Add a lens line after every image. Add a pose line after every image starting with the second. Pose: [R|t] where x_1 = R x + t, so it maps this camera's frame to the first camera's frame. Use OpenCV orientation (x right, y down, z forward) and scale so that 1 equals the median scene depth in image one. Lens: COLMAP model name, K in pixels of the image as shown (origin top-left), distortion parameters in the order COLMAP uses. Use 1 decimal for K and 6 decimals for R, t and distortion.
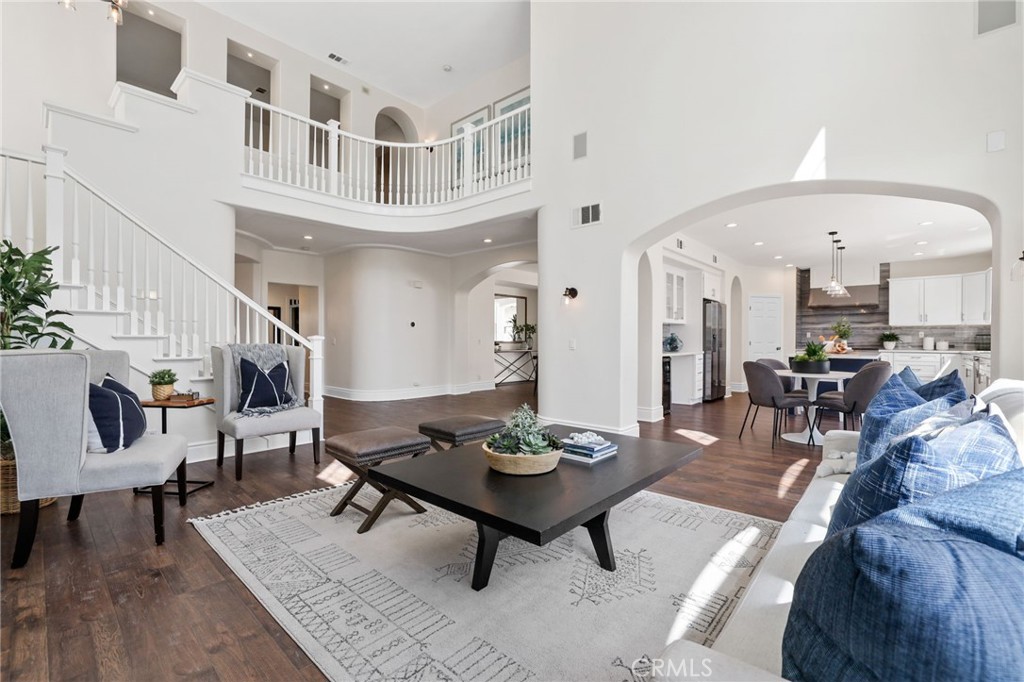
lens RADIAL K [[441.0, 0, 518.1], [0, 441.0, 341.9], [0, 0, 1]] dist [-0.003939, -0.000344]
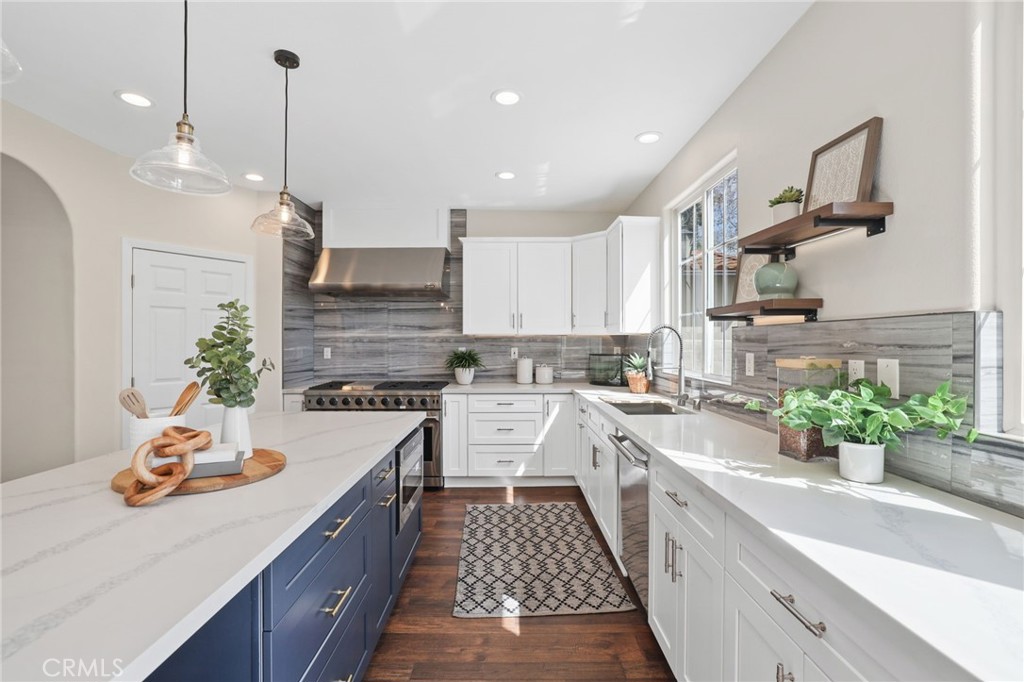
lens RADIAL K [[483.4, 0, 511.3], [0, 483.4, 339.8], [0, 0, 1]] dist [-0.003351, 0.000217]
pose [[0.749835, 0.005354, 0.661603, 0.548365], [0.006481, 0.999860, -0.015436, -0.023971], [-0.661593, 0.015862, 0.749695, 0.586189]]
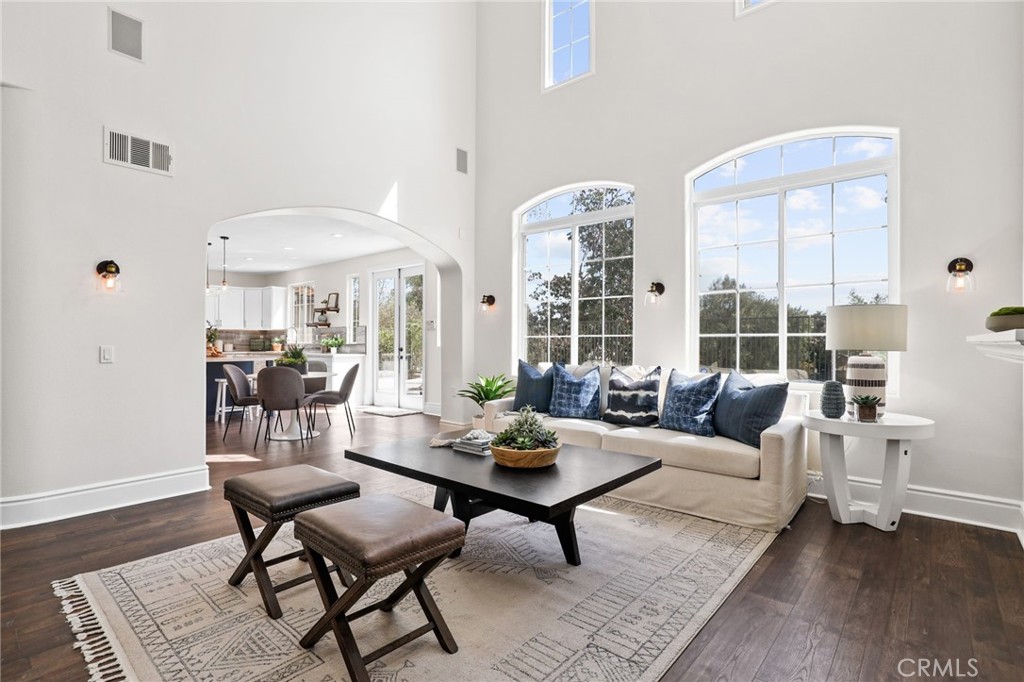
lens RADIAL K [[483.4, 0, 514.5], [0, 483.4, 334.2], [0, 0, 1]] dist [-0.003351, 0.000217]
pose [[0.009437, 0.006381, 0.999935, -0.278317], [0.018562, 0.999806, -0.006555, -0.004932], [-0.999783, 0.018623, 0.009317, 0.236565]]
